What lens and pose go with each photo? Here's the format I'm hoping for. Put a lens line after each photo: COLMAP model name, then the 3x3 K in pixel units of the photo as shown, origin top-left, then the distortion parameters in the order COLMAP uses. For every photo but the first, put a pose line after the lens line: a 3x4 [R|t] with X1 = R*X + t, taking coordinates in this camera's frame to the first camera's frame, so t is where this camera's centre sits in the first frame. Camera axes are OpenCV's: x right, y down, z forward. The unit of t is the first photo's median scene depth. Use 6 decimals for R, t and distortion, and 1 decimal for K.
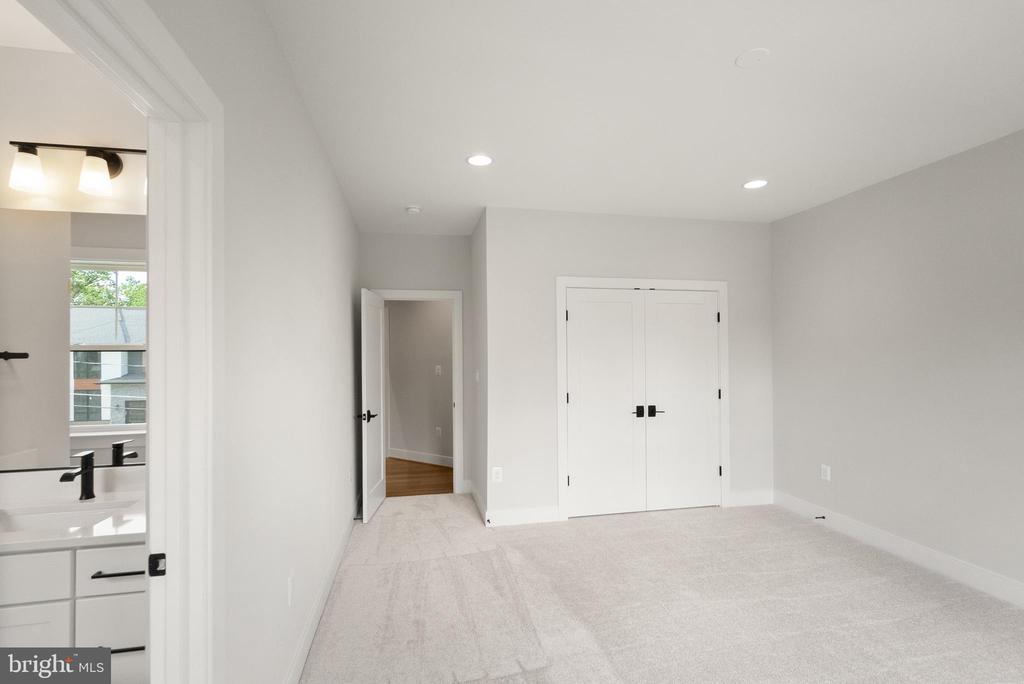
lens RADIAL K [[475.2, 0, 513.9], [0, 475.2, 346.5], [0, 0, 1]] dist [-0.000782, 0.000018]
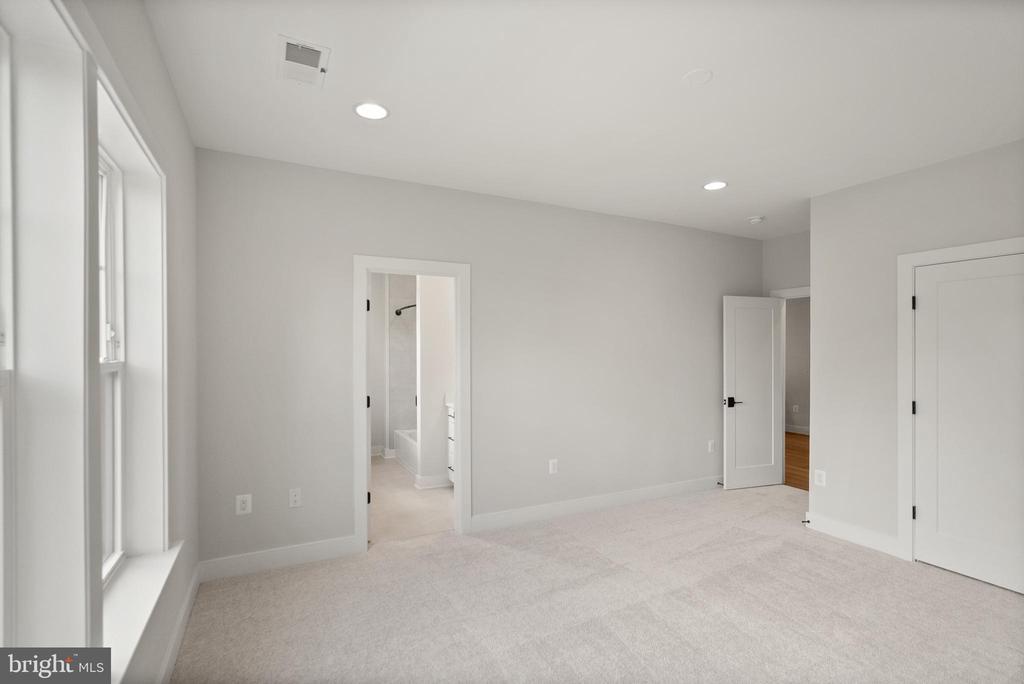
lens RADIAL K [[475.2, 0, 519.3], [0, 475.2, 343.7], [0, 0, 1]] dist [-0.000782, 0.000018]
pose [[0.287642, -0.003954, -0.957730, 0.701035], [-0.000933, 0.999990, -0.004409, 0.007046], [0.957737, 0.002161, 0.287636, 0.151079]]
